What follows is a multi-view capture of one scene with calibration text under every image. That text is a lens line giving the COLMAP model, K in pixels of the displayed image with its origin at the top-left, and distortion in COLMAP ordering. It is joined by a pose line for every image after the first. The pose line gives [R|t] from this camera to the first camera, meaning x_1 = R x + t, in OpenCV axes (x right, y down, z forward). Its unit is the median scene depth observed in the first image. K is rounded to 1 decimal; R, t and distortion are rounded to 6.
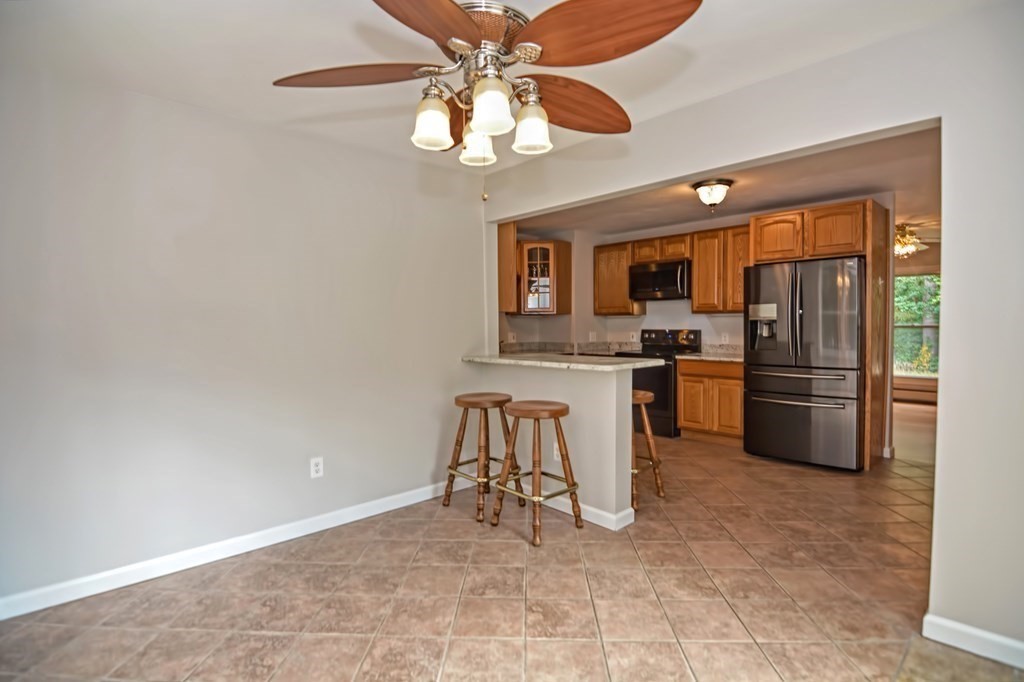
lens RADIAL K [[495.2, 0, 507.7], [0, 495.2, 339.8], [0, 0, 1]] dist [-0.010782, -0.007655]
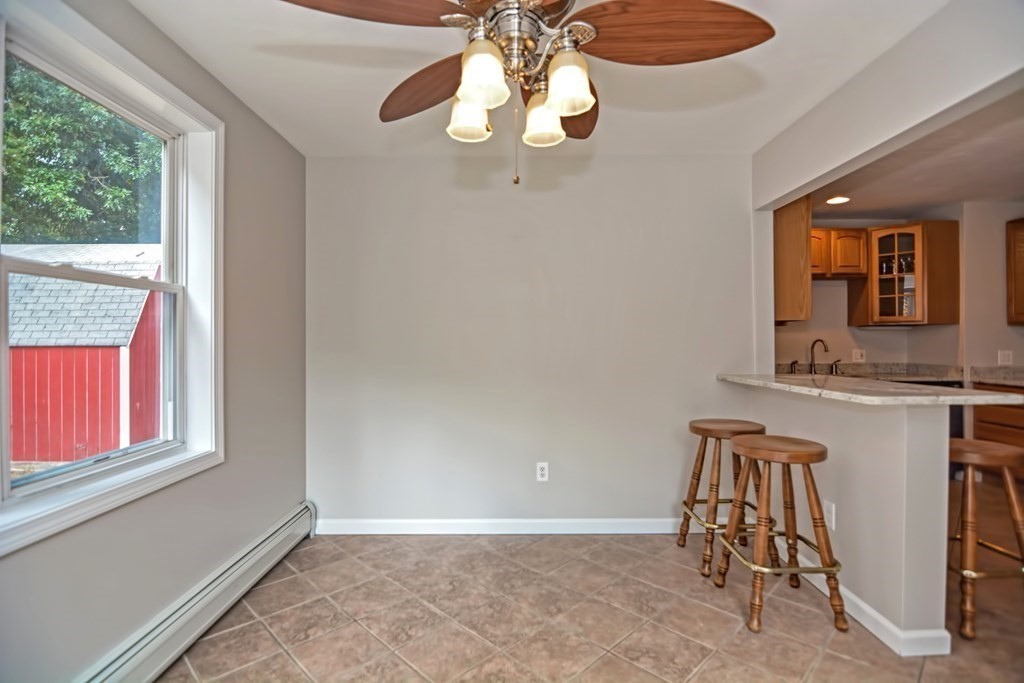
lens RADIAL K [[495.2, 0, 511.0], [0, 495.2, 336.9], [0, 0, 1]] dist [-0.010782, -0.007655]
pose [[0.744809, 0.006586, -0.667245, 0.184296], [-0.031398, 0.999190, -0.025185, 0.004113], [0.666538, 0.039708, 0.744413, 0.127893]]
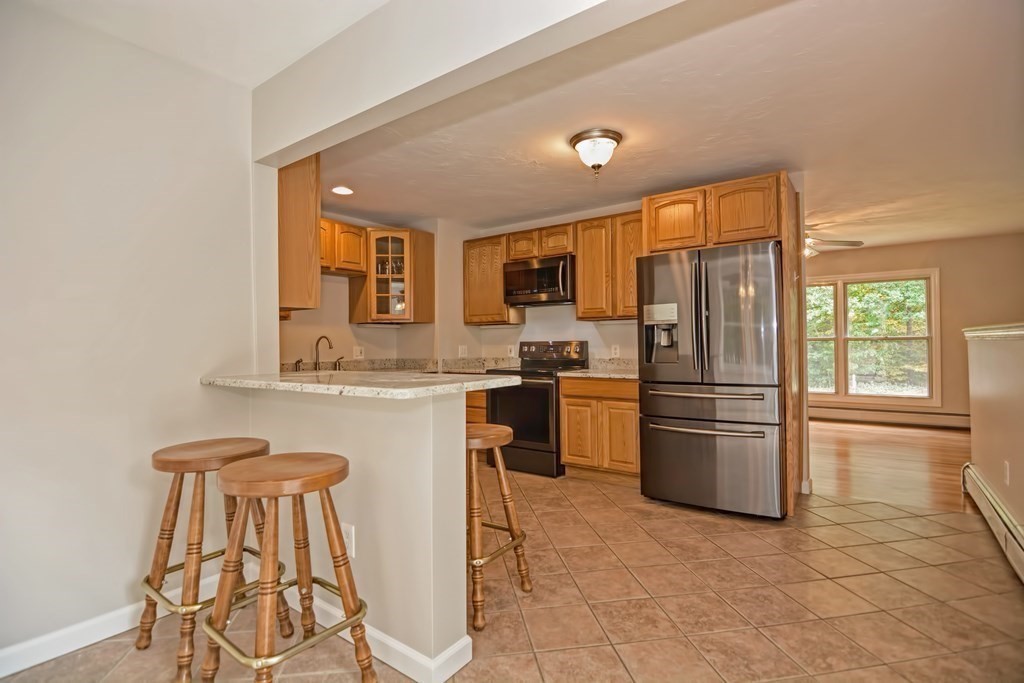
lens RADIAL K [[495.2, 0, 510.2], [0, 495.2, 336.5], [0, 0, 1]] dist [-0.010782, -0.007655]
pose [[0.979249, 0.001798, 0.202655, 0.135930], [0.008192, 0.998792, -0.048448, 0.015934], [-0.202497, 0.049103, 0.978051, 0.307287]]
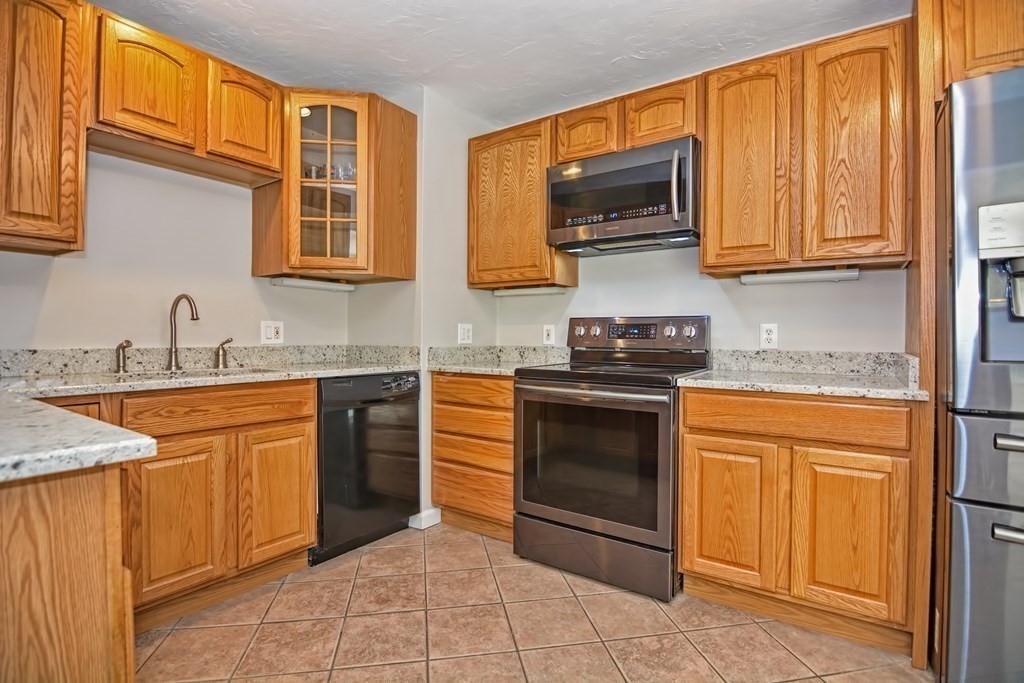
lens RADIAL K [[495.2, 0, 506.3], [0, 495.2, 340.9], [0, 0, 1]] dist [-0.010782, -0.007655]
pose [[0.974283, 0.014792, 0.224844, 0.173060], [-0.008534, 0.999549, -0.028780, 0.020951], [-0.225168, 0.026121, 0.973970, 0.880037]]
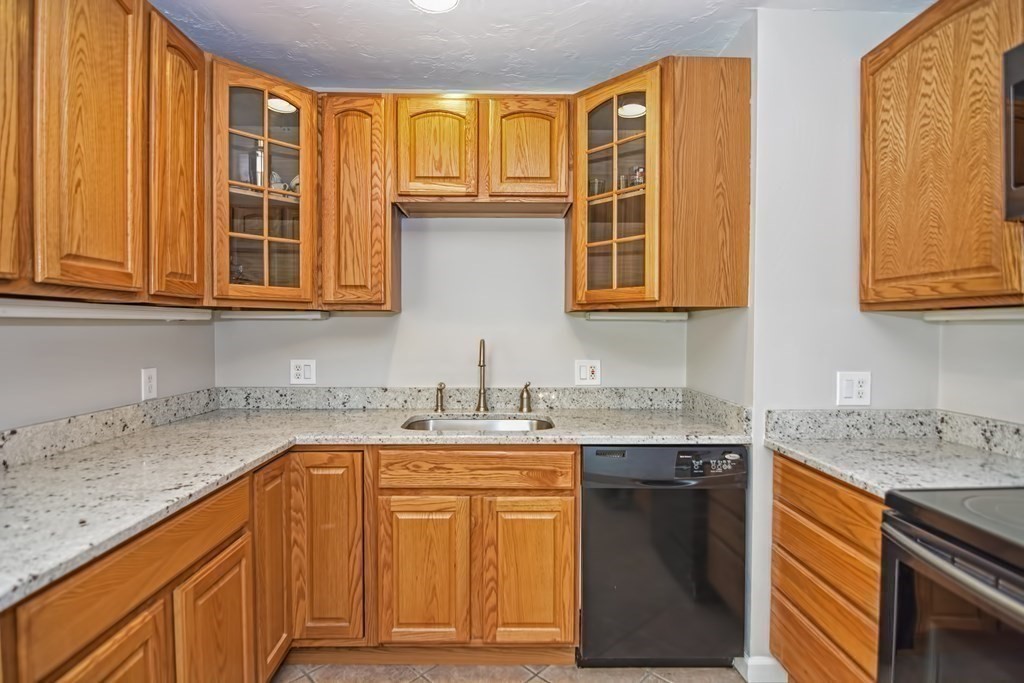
lens RADIAL K [[495.2, 0, 505.2], [0, 495.2, 338.9], [0, 0, 1]] dist [-0.010782, -0.007655]
pose [[0.753302, 0.025062, -0.657197, 0.332631], [-0.034366, 0.999408, -0.001279, -0.043151], [0.656776, 0.023549, 0.753718, 1.082646]]
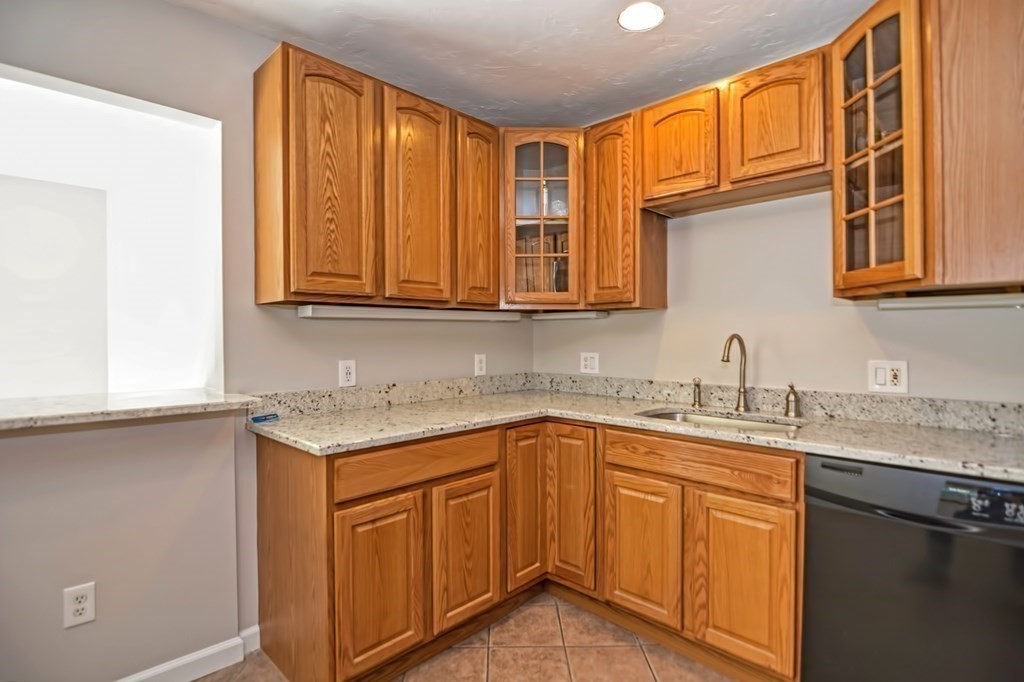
lens RADIAL K [[495.2, 0, 503.1], [0, 495.2, 339.4], [0, 0, 1]] dist [-0.010782, -0.007655]
pose [[0.061759, 0.017201, -0.997943, 0.457677], [-0.036389, 0.999226, 0.014971, -0.035690], [0.997428, 0.035390, 0.062337, 1.205374]]
